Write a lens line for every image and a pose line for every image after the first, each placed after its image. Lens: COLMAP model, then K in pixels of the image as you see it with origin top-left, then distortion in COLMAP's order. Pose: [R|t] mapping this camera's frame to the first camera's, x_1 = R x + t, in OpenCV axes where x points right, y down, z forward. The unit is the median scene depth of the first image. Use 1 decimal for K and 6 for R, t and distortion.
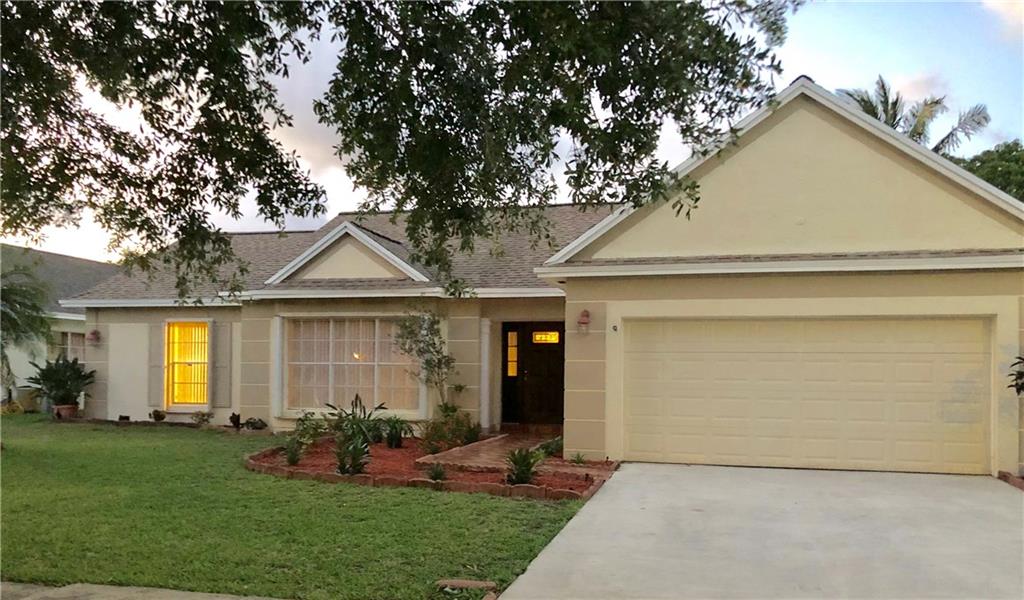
lens RADIAL K [[850.4, 0, 512.4], [0, 850.4, 381.1], [0, 0, 1]] dist [0.053163, -0.005415]
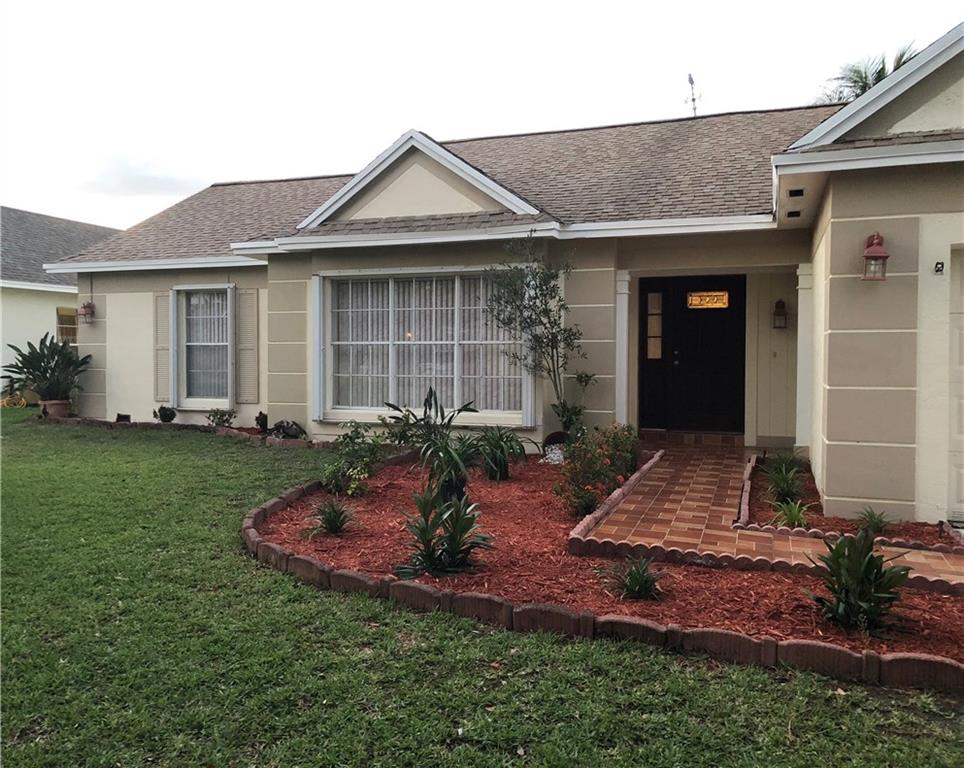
lens RADIAL K [[844.0, 0, 447.0], [0, 844.0, 378.8], [0, 0, 1]] dist [0.089689, -0.098678]
pose [[0.991205, -0.004598, -0.132253, -0.078560], [0.007452, 0.999750, 0.021092, -0.005689], [0.132123, -0.021892, 0.990992, 0.330361]]
